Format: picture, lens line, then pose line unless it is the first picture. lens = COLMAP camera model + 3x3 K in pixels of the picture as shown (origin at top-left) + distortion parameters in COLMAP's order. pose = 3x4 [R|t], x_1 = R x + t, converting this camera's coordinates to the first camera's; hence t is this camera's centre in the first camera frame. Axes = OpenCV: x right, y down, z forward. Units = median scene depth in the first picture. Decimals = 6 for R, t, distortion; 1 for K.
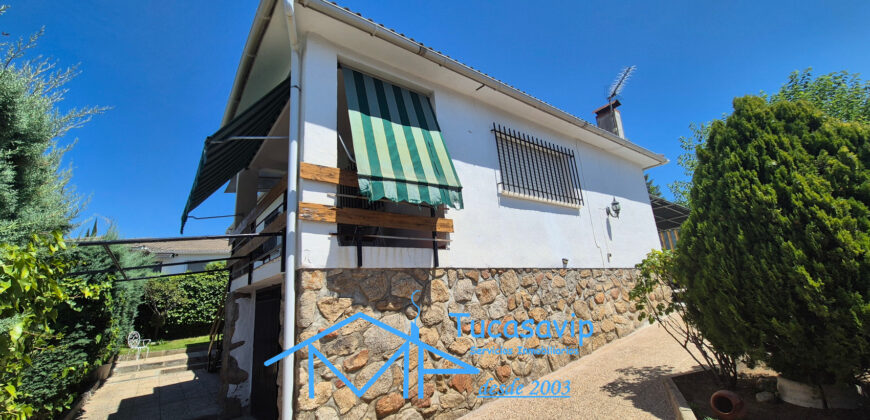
lens RADIAL K [[364.4, 0, 435.0], [0, 364.4, 210.0], [0, 0, 1]] dist [0.000186, -0.000354]
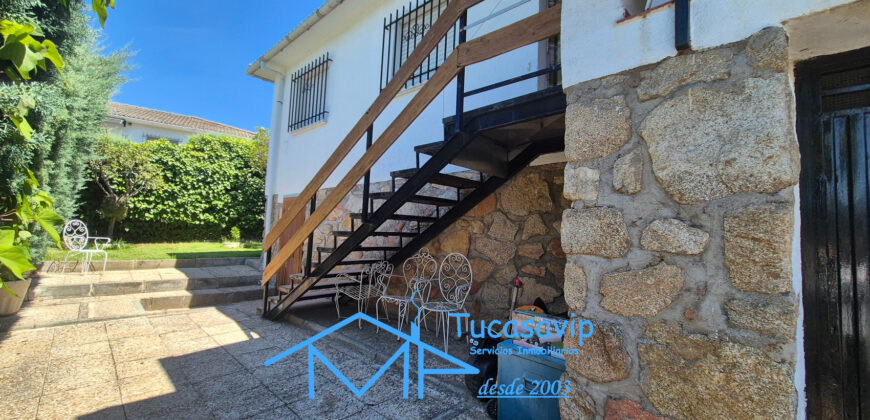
lens RADIAL K [[364.4, 0, 435.0], [0, 364.4, 210.0], [0, 0, 1]] dist [0.000186, -0.000354]
pose [[0.984417, 0.119022, 0.129449, -0.310706], [-0.139399, 0.976919, 0.161855, 0.130591], [-0.107197, -0.177377, 0.978287, 0.349678]]
